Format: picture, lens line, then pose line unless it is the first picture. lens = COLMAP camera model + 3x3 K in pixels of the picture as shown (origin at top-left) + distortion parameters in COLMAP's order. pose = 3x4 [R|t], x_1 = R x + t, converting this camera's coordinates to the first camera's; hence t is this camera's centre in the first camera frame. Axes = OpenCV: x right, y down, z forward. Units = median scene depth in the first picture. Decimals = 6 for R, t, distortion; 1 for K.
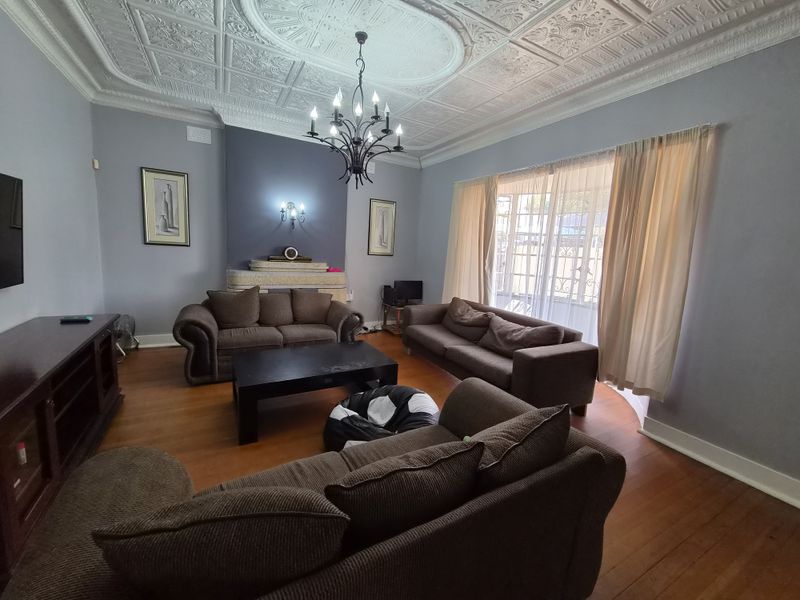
lens RADIAL K [[328.1, 0, 400.7], [0, 328.1, 297.6], [0, 0, 1]] dist [-0.003121, 0.001581]
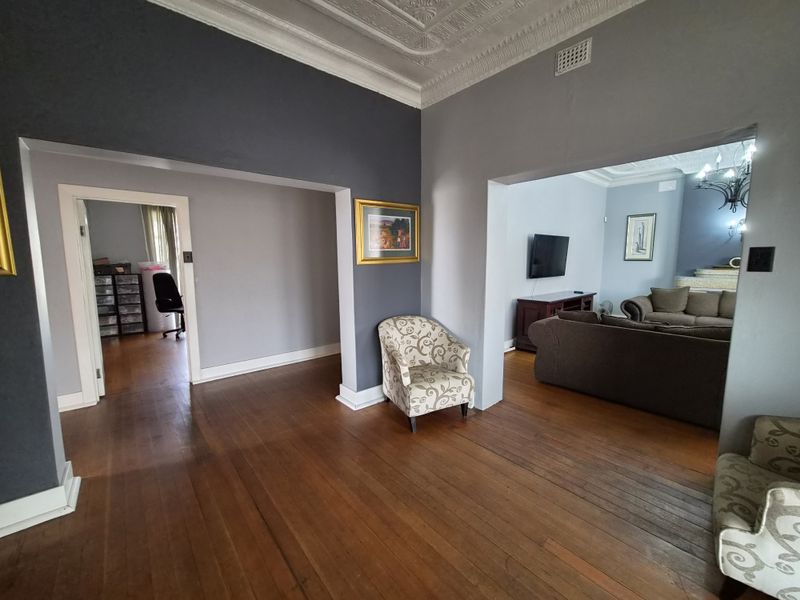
lens RADIAL K [[328.1, 0, 398.5], [0, 328.1, 299.8], [0, 0, 1]] dist [-0.003121, 0.001581]
pose [[0.204228, 0.066183, -0.976684, 0.617392], [-0.124881, 0.991322, 0.041062, 0.108182], [0.970925, 0.113583, 0.210721, -0.440206]]
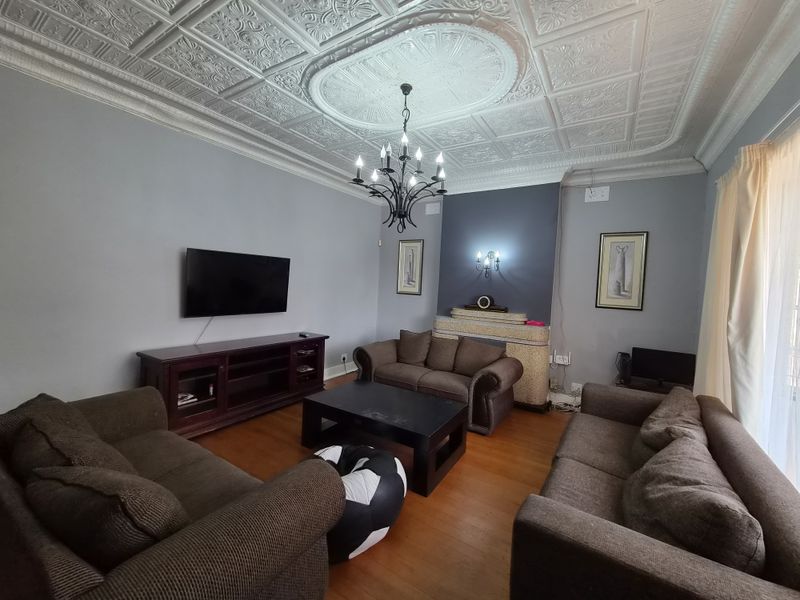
lens RADIAL K [[328.1, 0, 402.7], [0, 328.1, 301.5], [0, 0, 1]] dist [-0.003121, 0.001581]
pose [[0.488022, 0.014544, -0.872710, 0.436847], [-0.146705, 0.987003, -0.065589, -0.040265], [0.860414, 0.160040, 0.483813, 0.340614]]
